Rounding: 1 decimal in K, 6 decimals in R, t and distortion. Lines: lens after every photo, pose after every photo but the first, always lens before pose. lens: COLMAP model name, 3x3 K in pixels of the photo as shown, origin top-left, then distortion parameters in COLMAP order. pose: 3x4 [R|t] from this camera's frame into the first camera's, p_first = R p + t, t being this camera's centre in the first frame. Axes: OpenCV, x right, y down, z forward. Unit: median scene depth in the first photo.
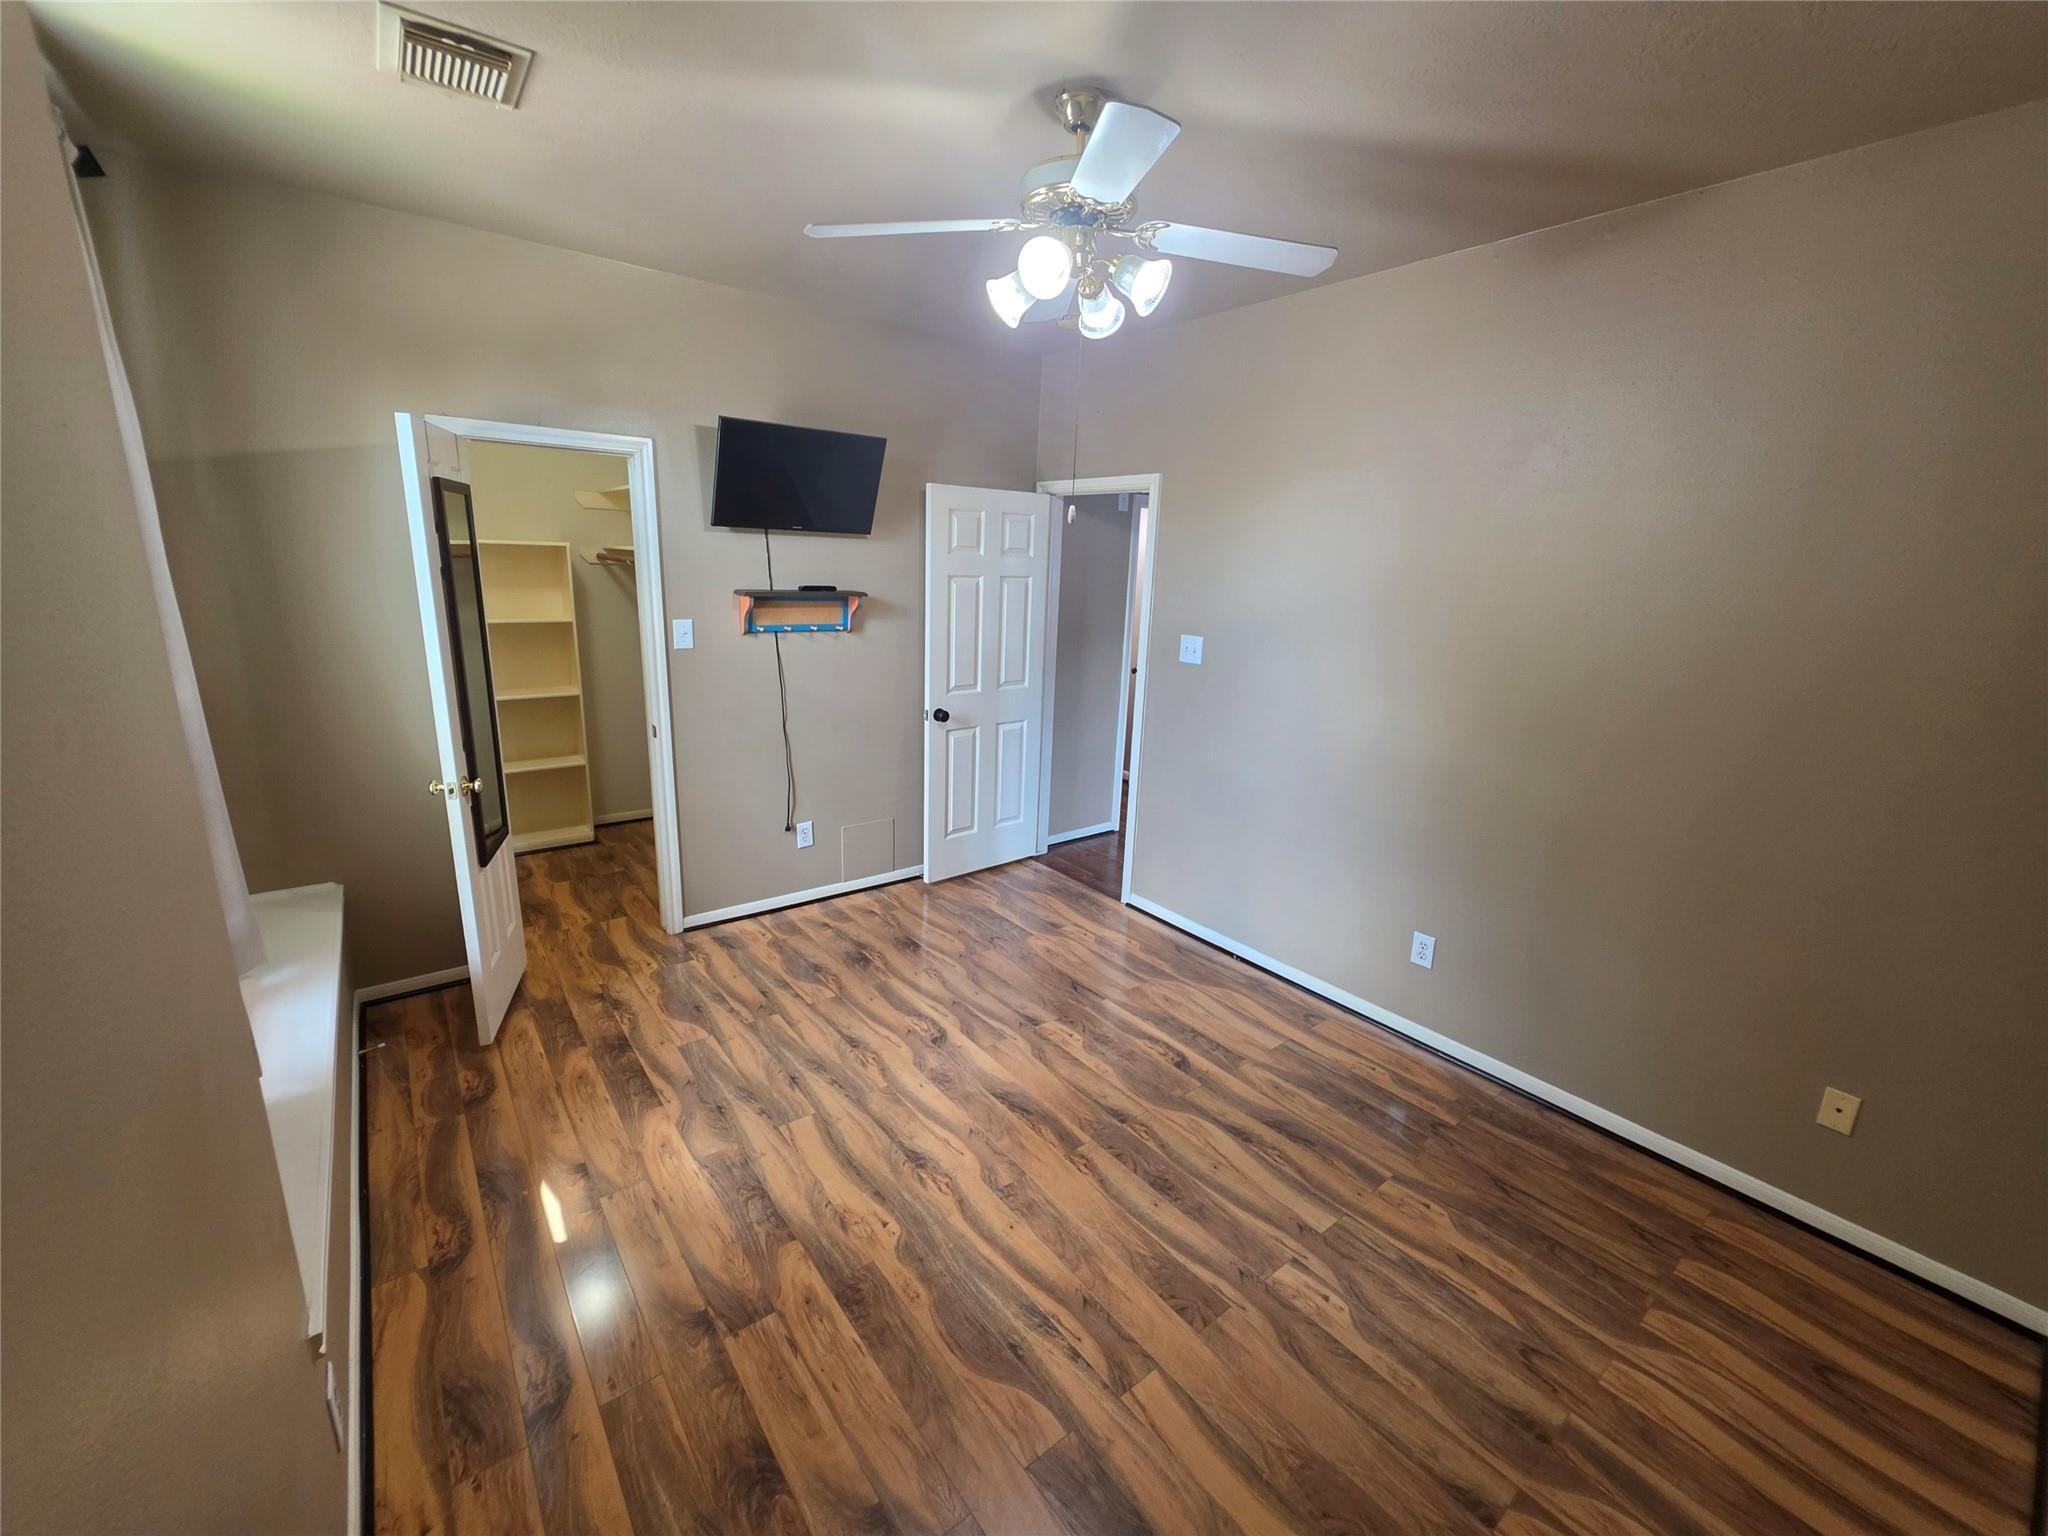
lens RADIAL K [[818.8, 0, 1024.0], [0, 818.8, 767.2], [0, 0, 1]] dist [-0.003279, 0.000821]
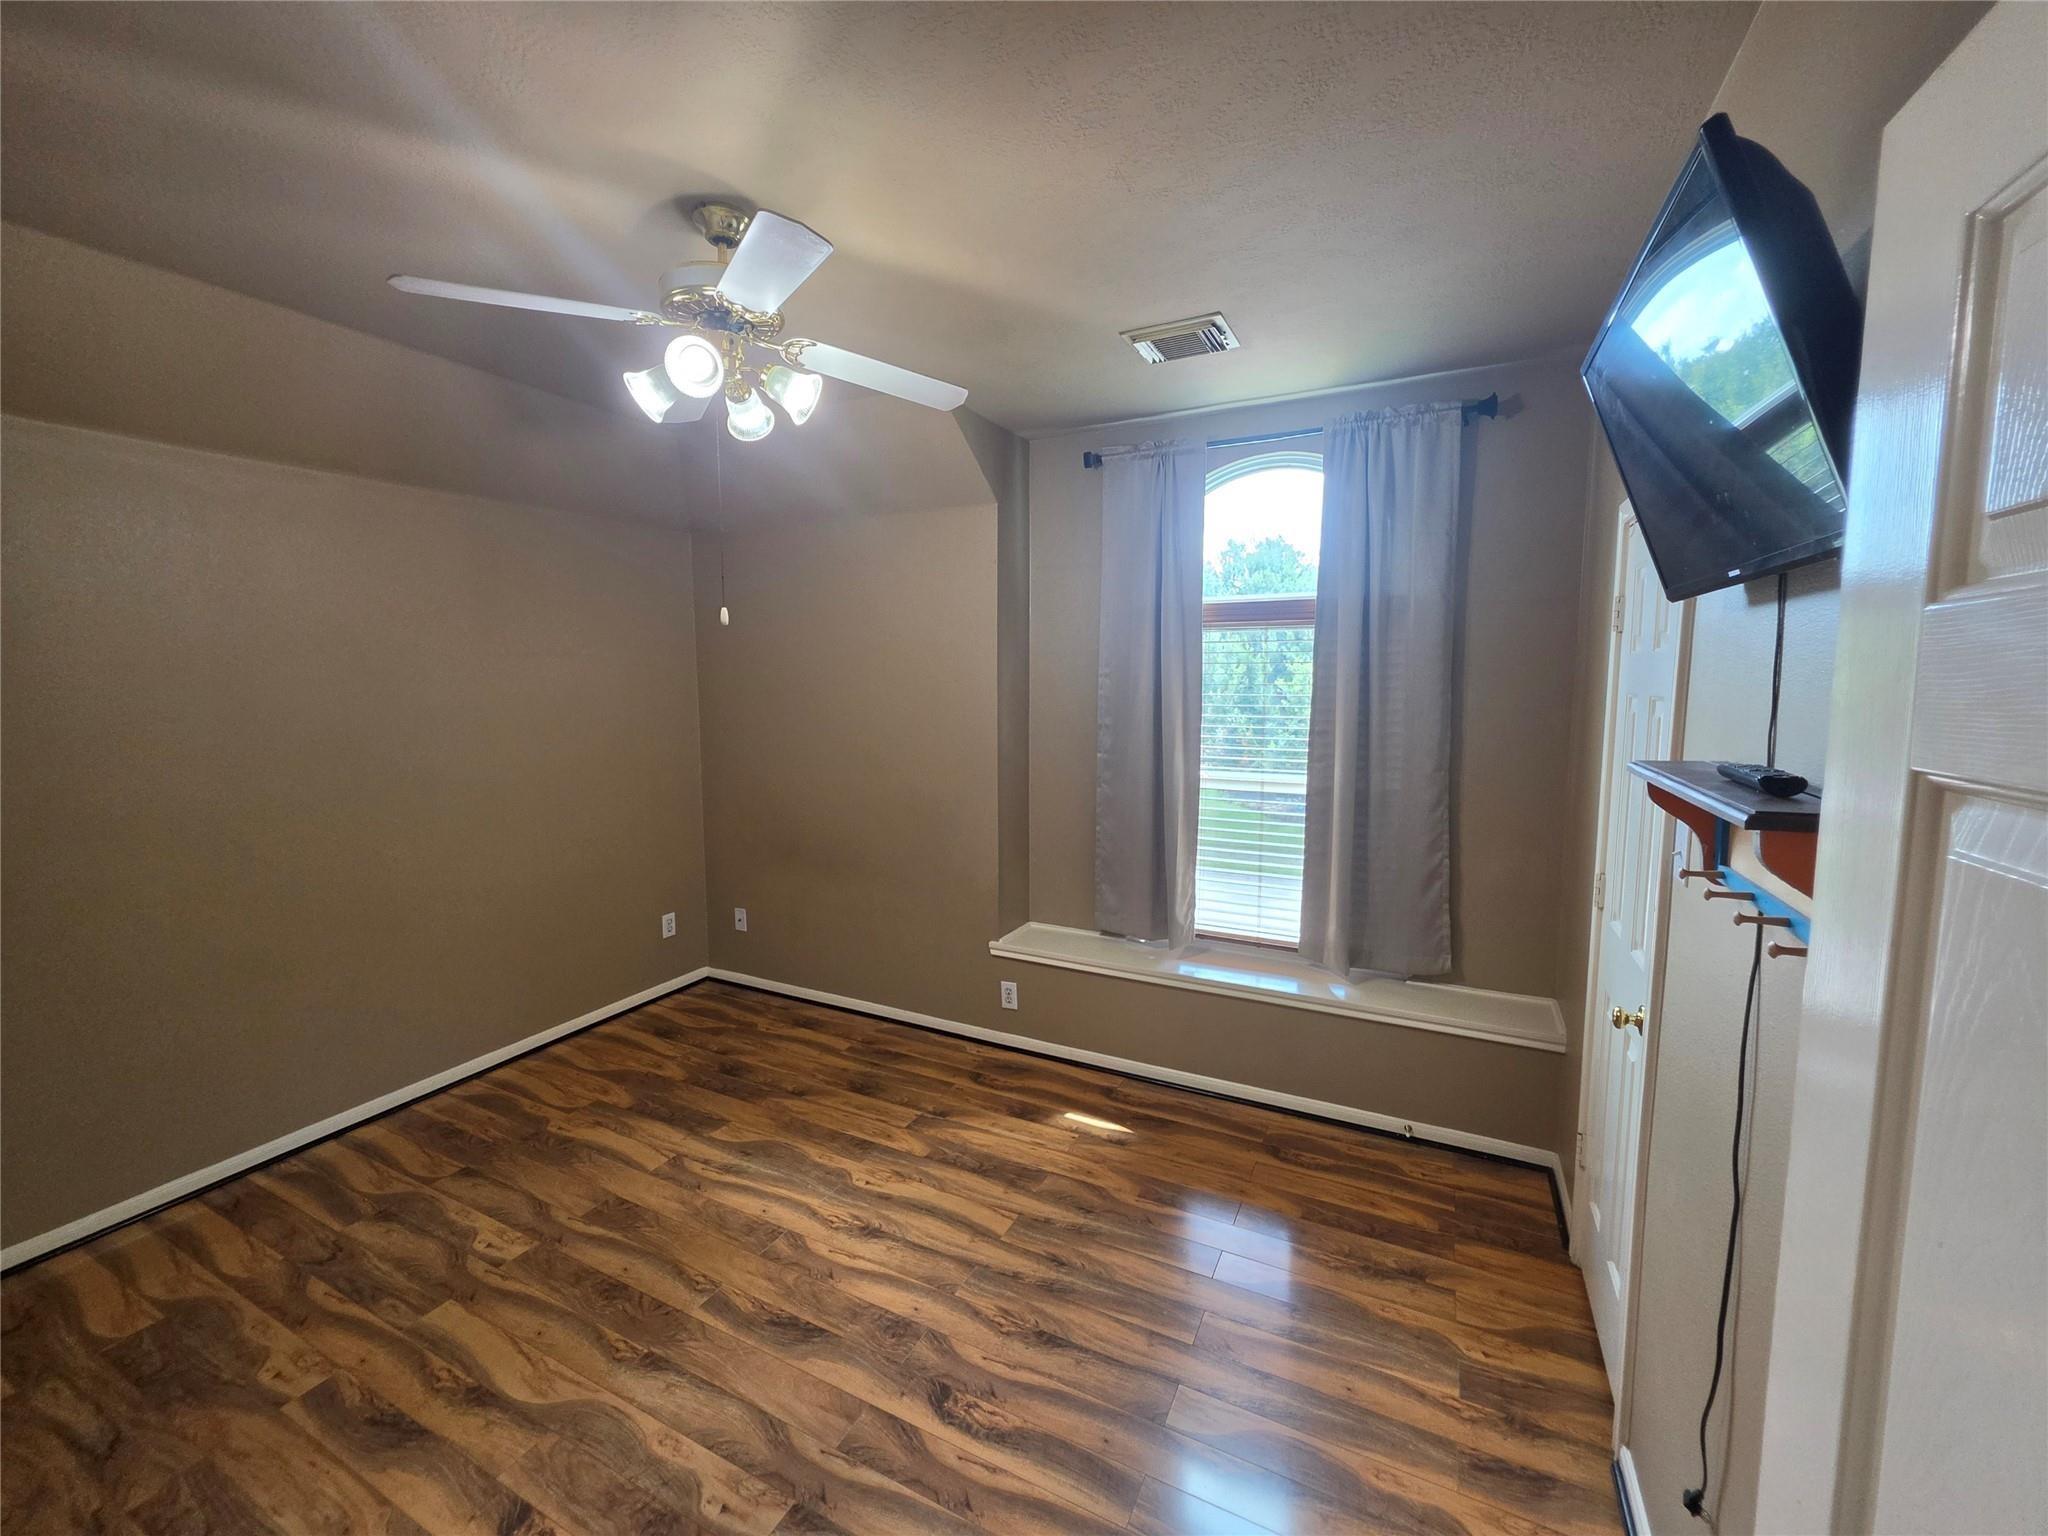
lens RADIAL K [[818.8, 0, 1022.8], [0, 818.8, 760.7], [0, 0, 1]] dist [-0.003279, 0.000821]
pose [[-0.902618, 0.013378, -0.430234, 0.133396], [-0.134806, 0.940449, 0.312062, -0.431259], [0.408788, 0.339671, -0.847063, 1.731162]]
